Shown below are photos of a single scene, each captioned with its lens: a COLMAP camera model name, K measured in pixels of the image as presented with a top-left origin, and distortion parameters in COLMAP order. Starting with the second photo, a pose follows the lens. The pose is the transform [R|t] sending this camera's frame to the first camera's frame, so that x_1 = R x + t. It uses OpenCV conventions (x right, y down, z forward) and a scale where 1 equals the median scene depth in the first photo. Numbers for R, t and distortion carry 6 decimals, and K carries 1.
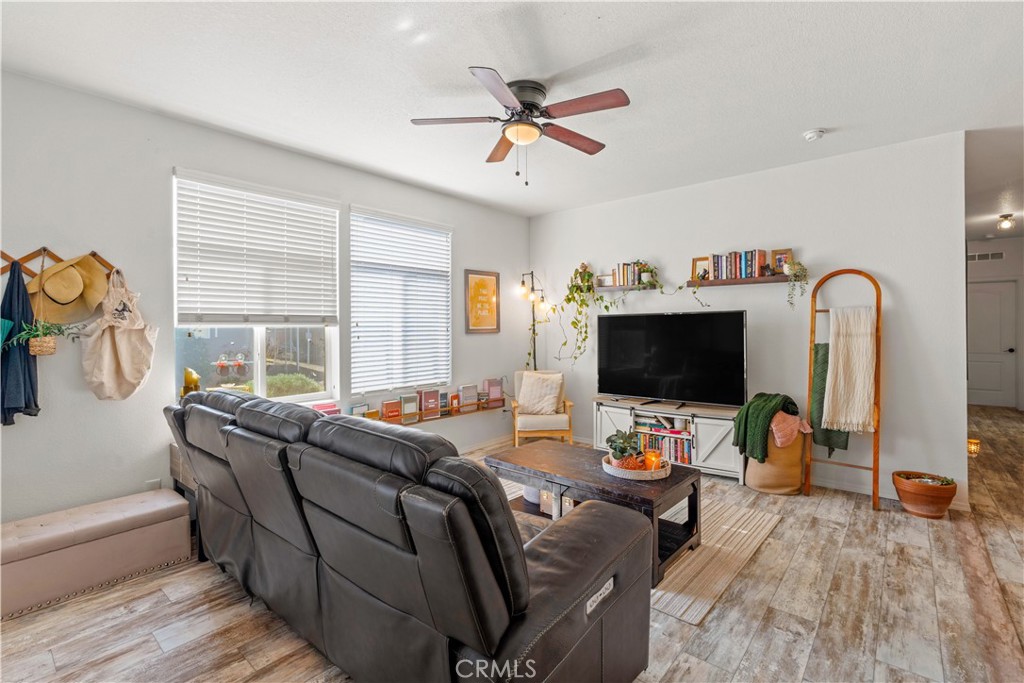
lens RADIAL K [[463.8, 0, 512.5], [0, 463.8, 335.1], [0, 0, 1]] dist [-0.003003, -0.001267]
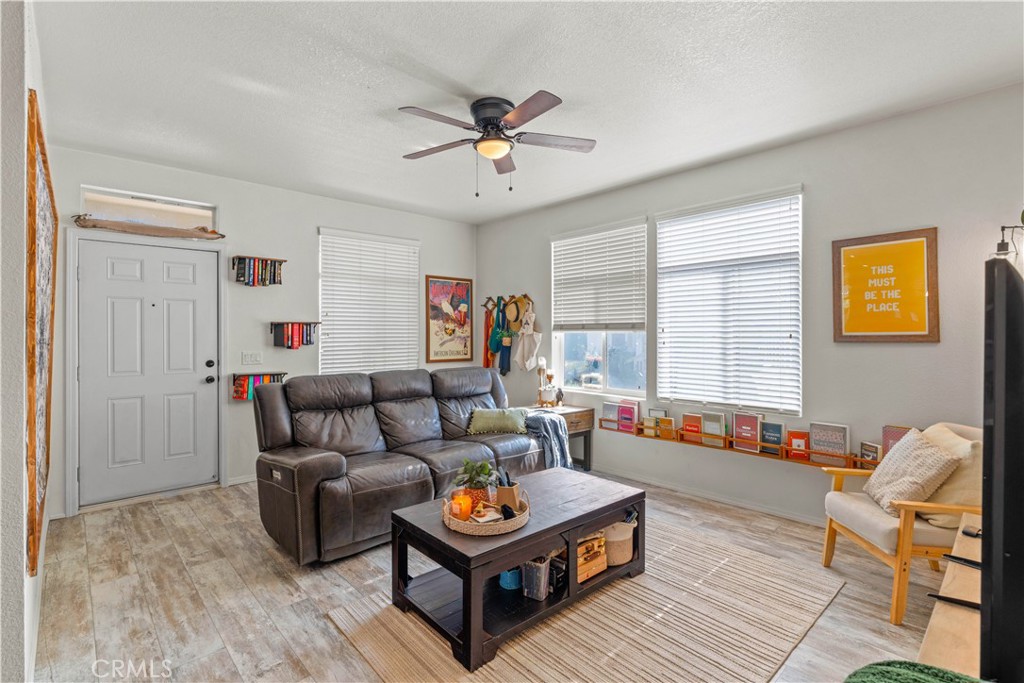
lens RADIAL K [[460.7, 0, 517.3], [0, 460.7, 335.9], [0, 0, 1]] dist [-0.000868, 0.000198]
pose [[-0.090402, 0.012854, -0.995822, 0.720052], [-0.008473, 0.999871, 0.013675, -0.021975], [0.995869, 0.009674, -0.090282, 0.799041]]
